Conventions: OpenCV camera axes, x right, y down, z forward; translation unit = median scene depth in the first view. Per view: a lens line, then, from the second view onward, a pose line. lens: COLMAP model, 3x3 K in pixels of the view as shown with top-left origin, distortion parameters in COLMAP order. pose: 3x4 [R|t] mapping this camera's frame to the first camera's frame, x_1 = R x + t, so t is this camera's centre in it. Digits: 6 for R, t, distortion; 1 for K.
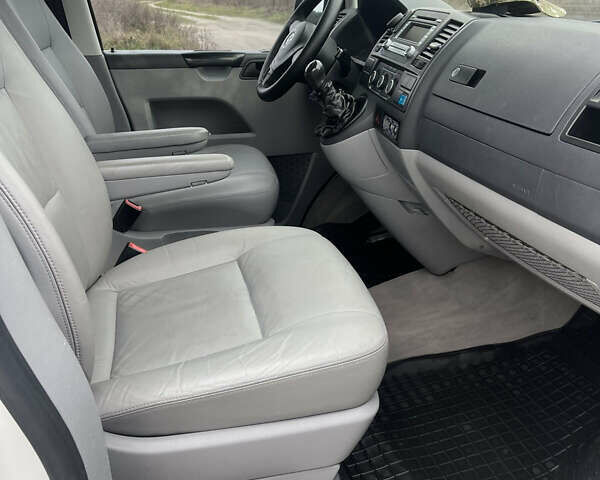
lens RADIAL K [[633.1, 0, 302.8], [0, 633.1, 241.5], [0, 0, 1]] dist [0.058947, 0.000000]
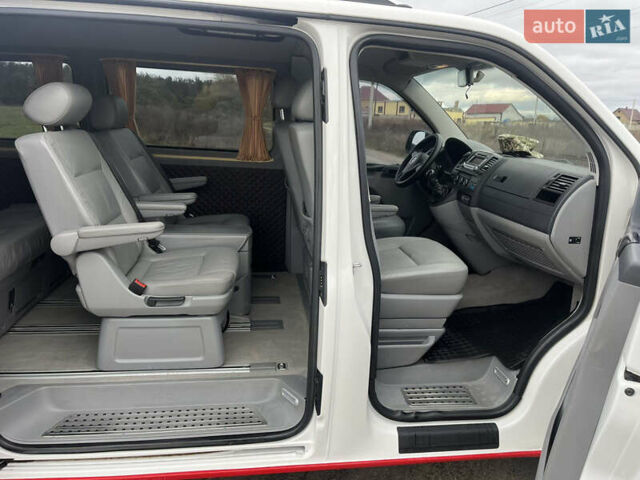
lens RADIAL K [[493.9, 0, 317.8], [0, 493.9, 239.0], [0, 0, 1]] dist [0.039809, -0.044484]
pose [[0.993242, 0.068994, -0.093325, -0.211563], [-0.081293, 0.987484, -0.135154, 0.244619], [0.082832, 0.141827, 0.986420, -0.787987]]
